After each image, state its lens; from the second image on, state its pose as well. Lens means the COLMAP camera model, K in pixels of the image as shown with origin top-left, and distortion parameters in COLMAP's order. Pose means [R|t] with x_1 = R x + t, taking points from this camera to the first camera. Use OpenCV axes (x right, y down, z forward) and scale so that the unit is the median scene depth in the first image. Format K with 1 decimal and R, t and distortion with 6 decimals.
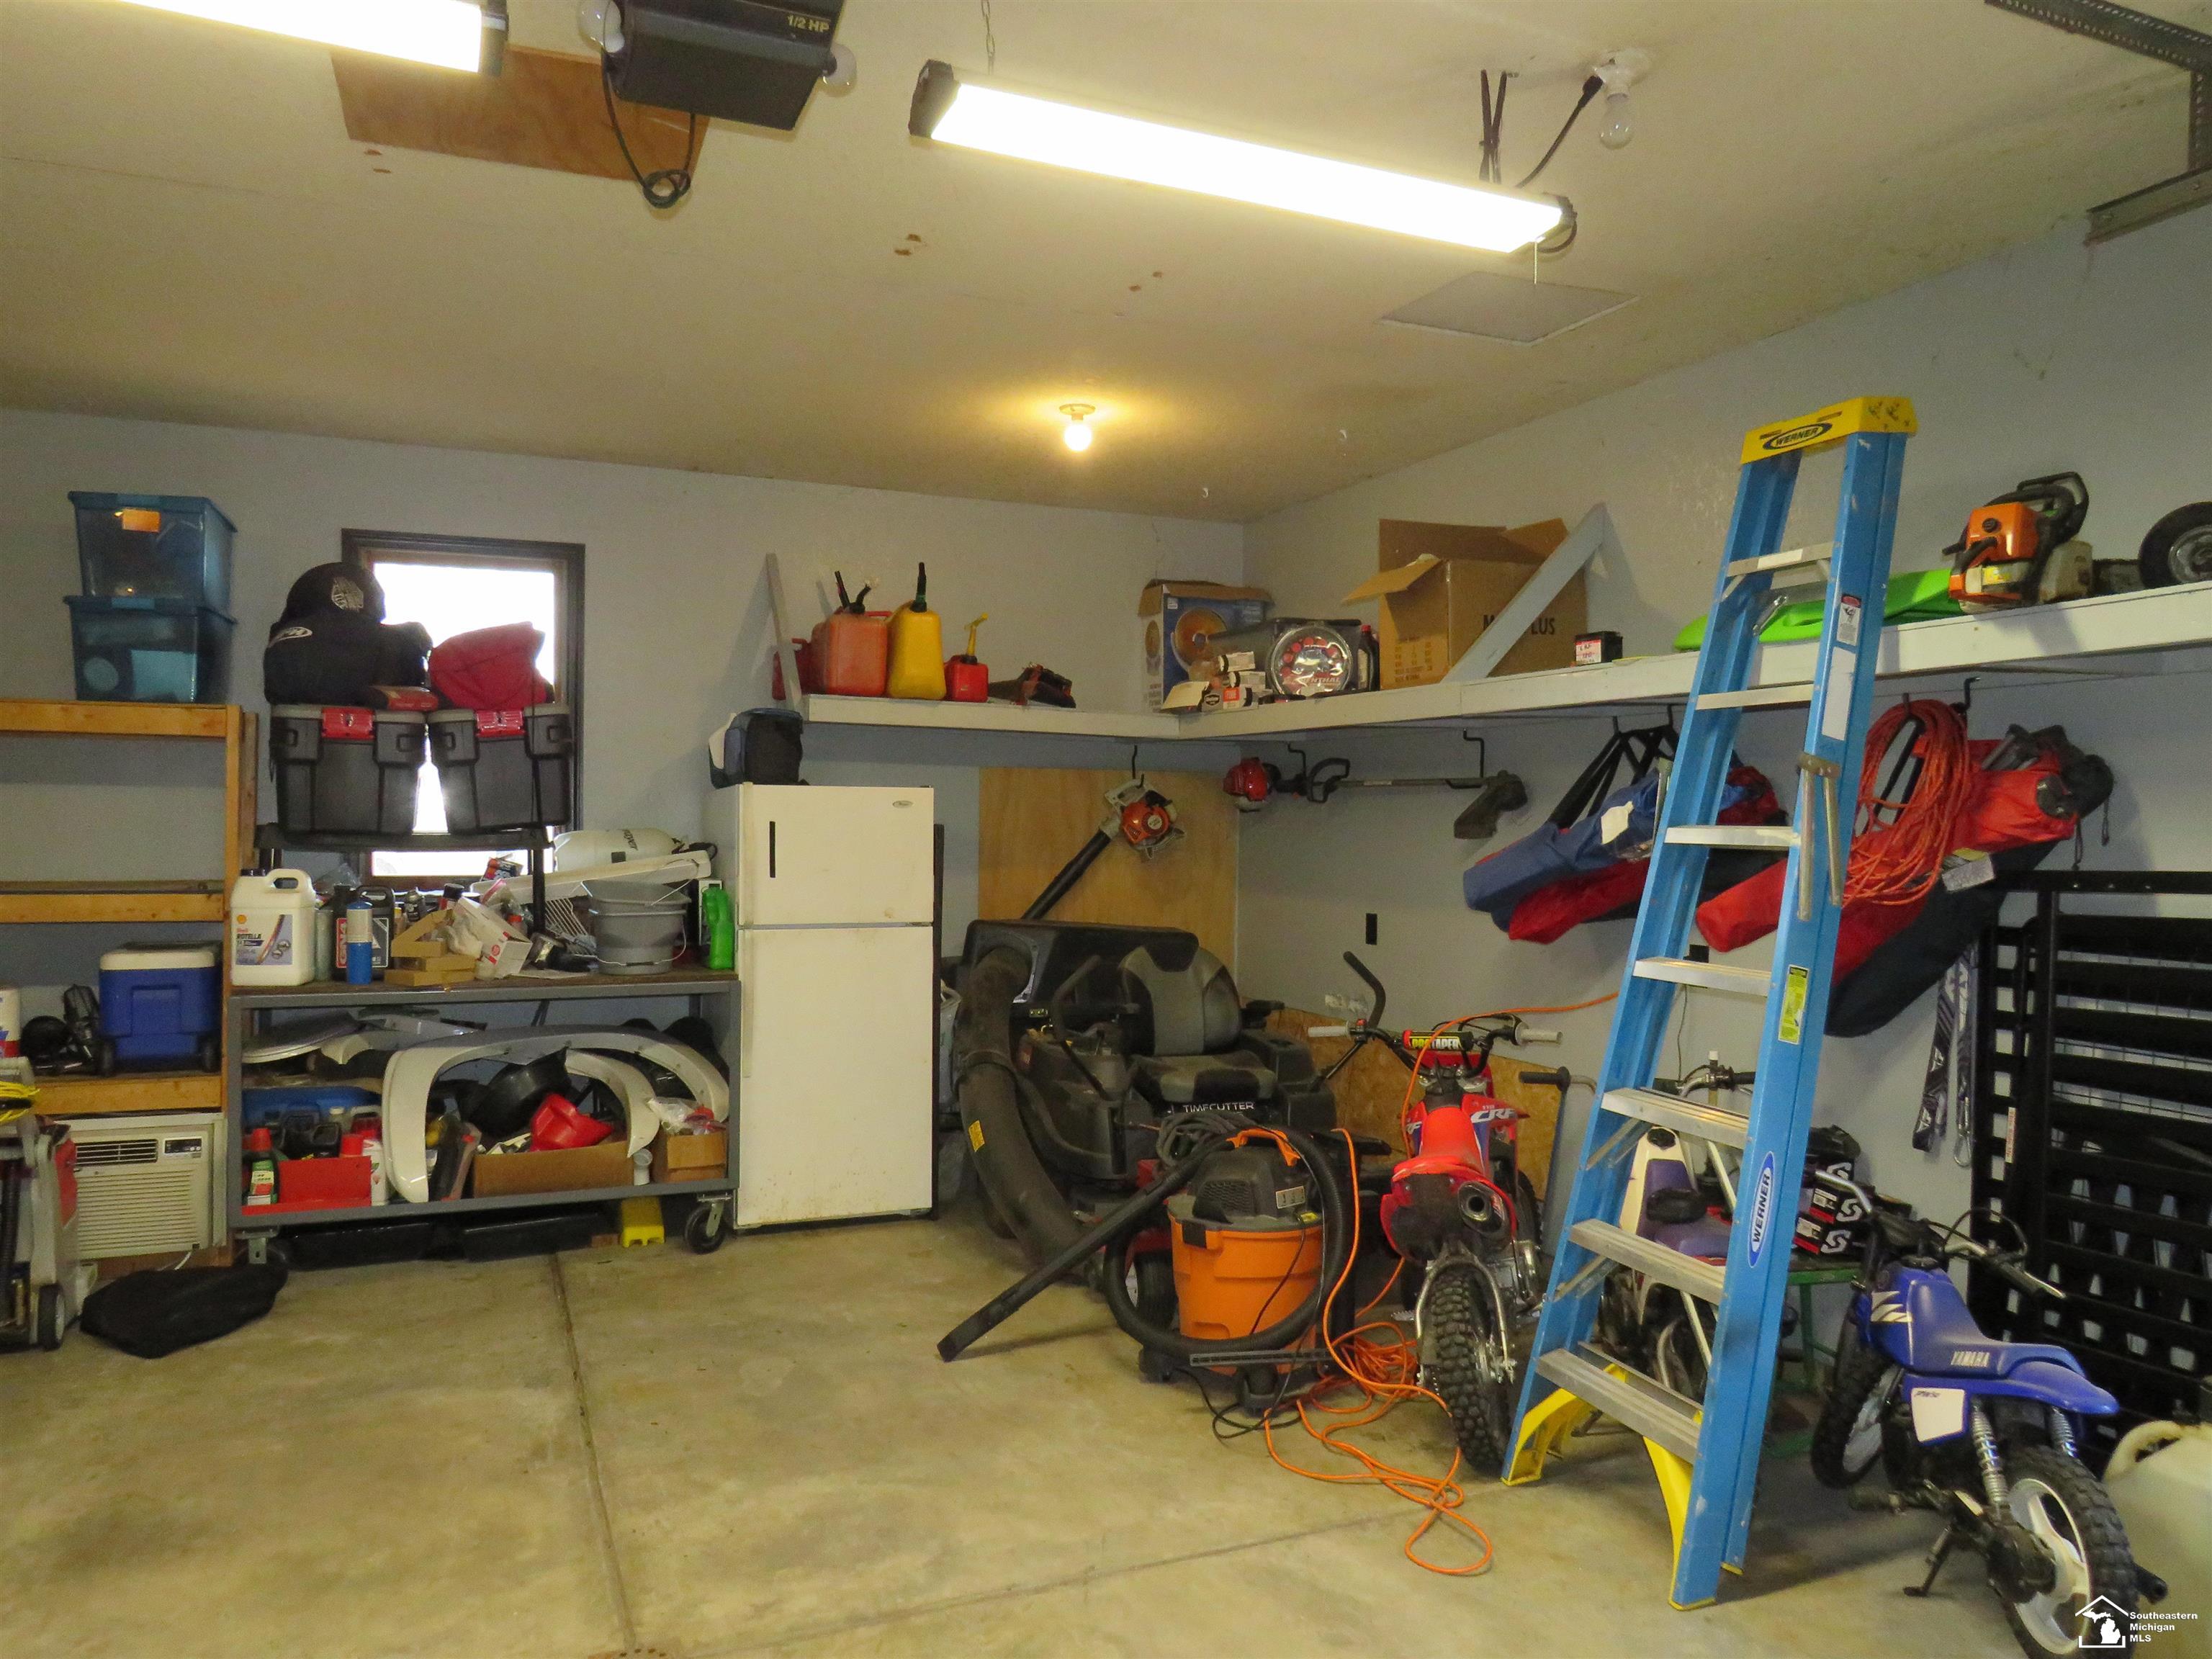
lens RADIAL K [[1561.9, 0, 1106.0], [0, 1561.9, 829.5], [0, 0, 1]] dist [-0.018782, -0.002124]
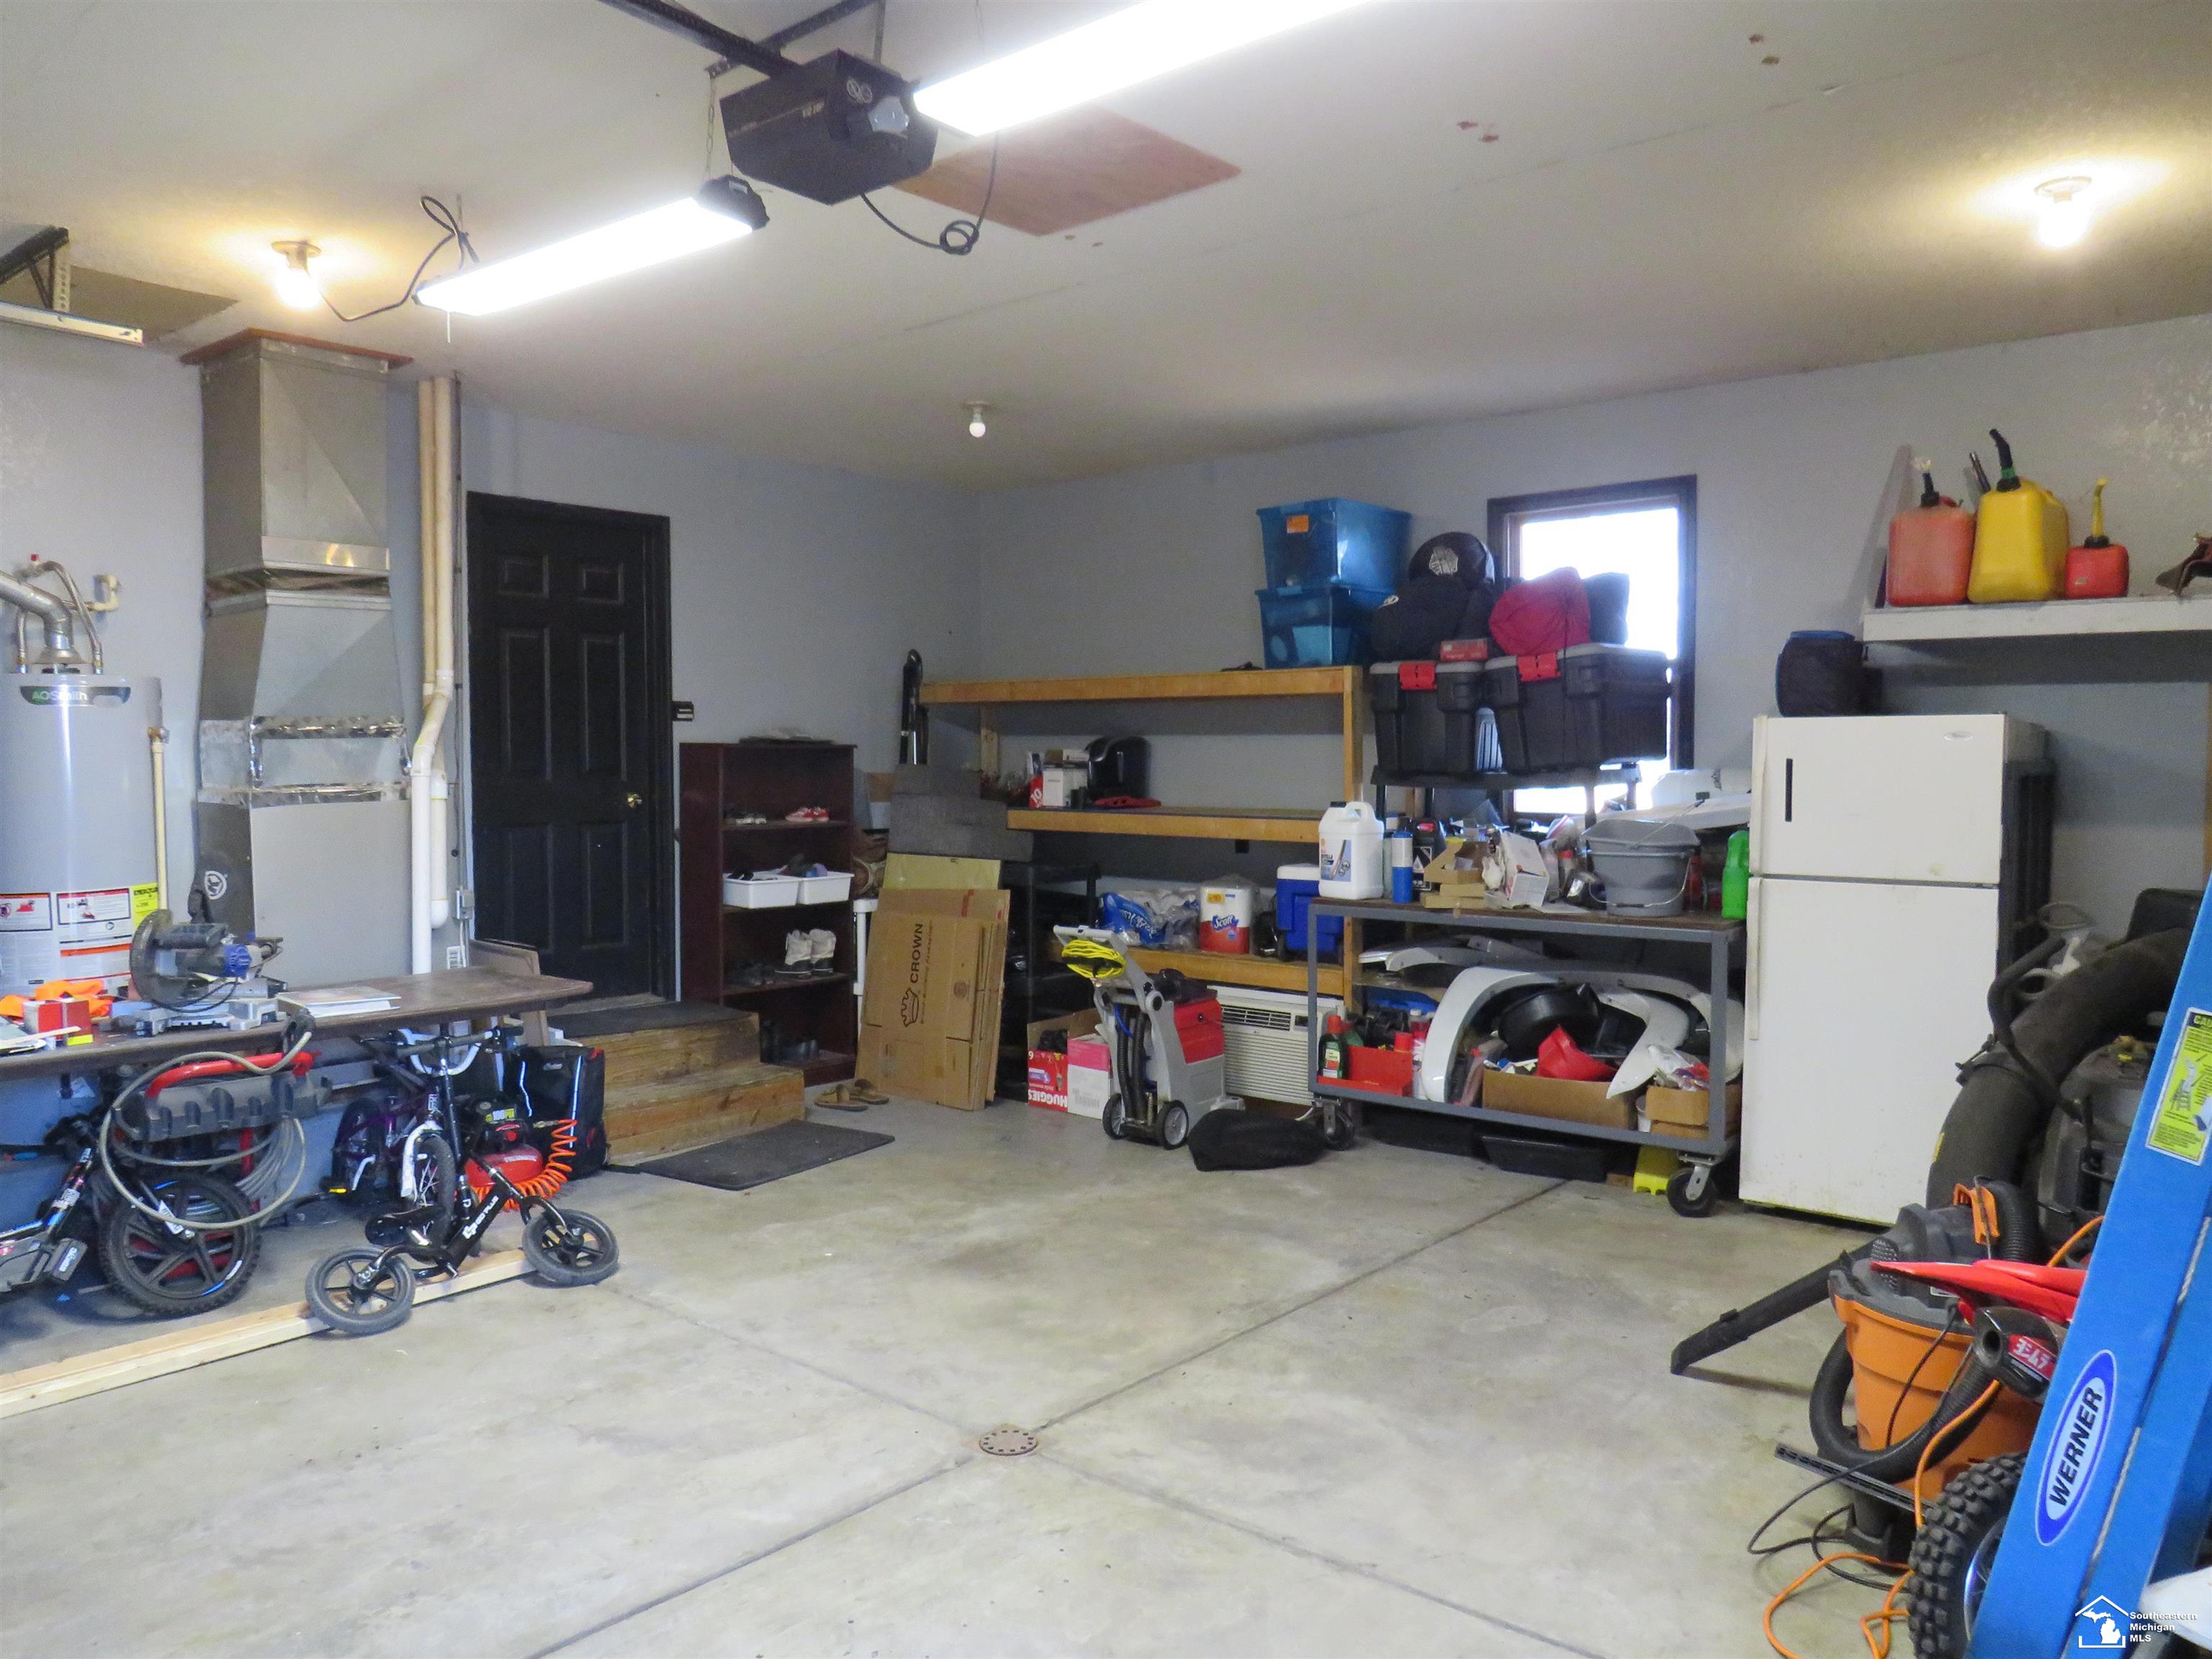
lens RADIAL K [[1570.6, 0, 1106.0], [0, 1570.6, 829.5], [0, 0, 1]] dist [-0.012166, 0.000610]
pose [[0.459226, 0.029946, -0.887815, 0.456666], [0.000185, 0.999428, 0.033806, 0.005936], [0.888320, -0.015689, 0.458958, 0.278270]]
